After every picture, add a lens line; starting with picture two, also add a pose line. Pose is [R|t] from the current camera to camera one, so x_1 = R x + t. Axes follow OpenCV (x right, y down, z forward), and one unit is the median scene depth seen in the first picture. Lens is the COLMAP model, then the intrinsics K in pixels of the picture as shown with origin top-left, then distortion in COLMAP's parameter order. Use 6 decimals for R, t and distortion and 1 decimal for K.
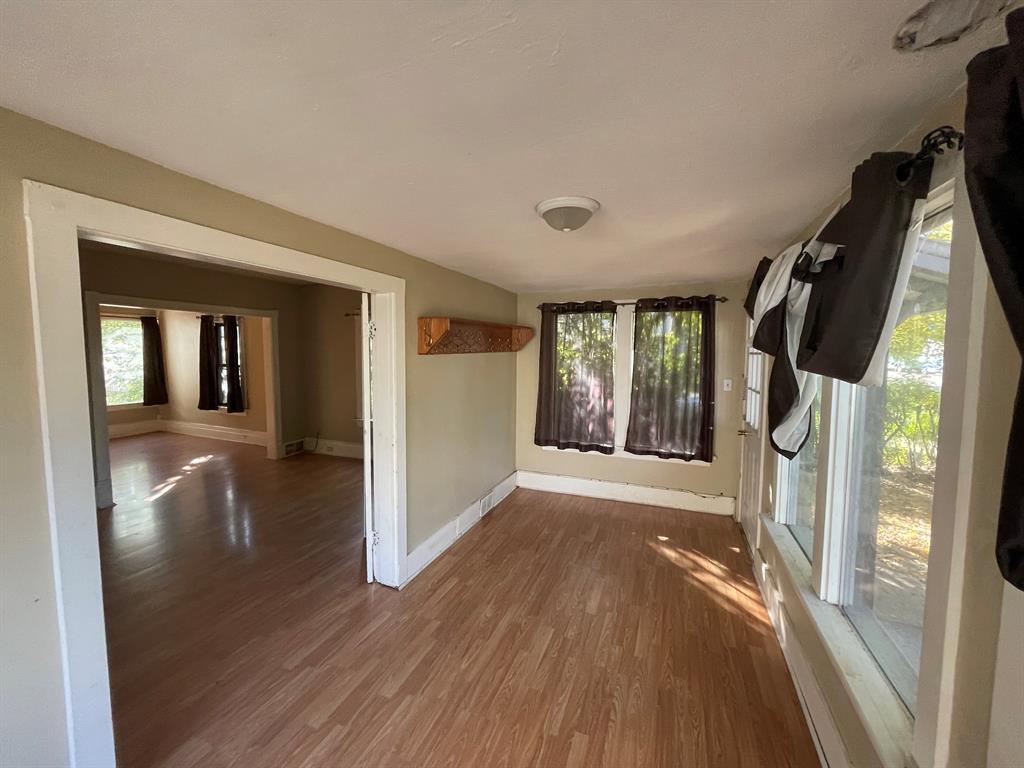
lens RADIAL K [[413.6, 0, 507.4], [0, 413.6, 379.4], [0, 0, 1]] dist [0.003551, 0.000395]
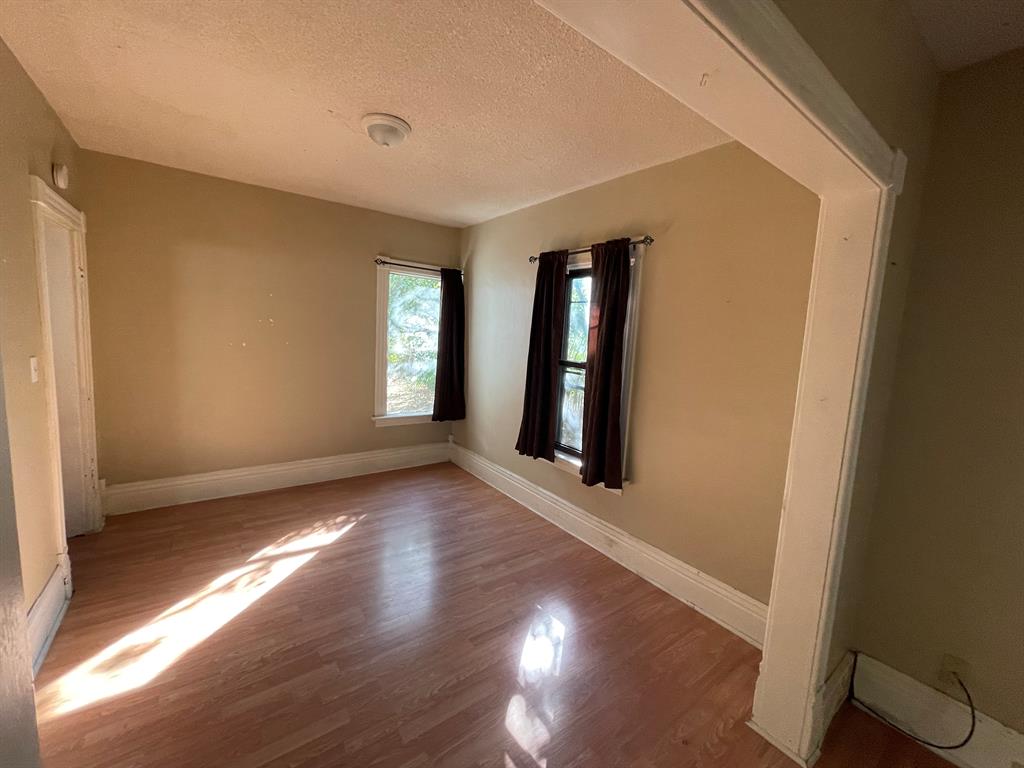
lens RADIAL K [[413.6, 0, 513.5], [0, 413.6, 383.1], [0, 0, 1]] dist [0.003551, 0.000395]
pose [[0.856264, 0.097034, -0.507343, -0.490161], [-0.085702, 0.995272, 0.045713, -0.027310], [0.509380, 0.004338, 0.860531, 0.557831]]
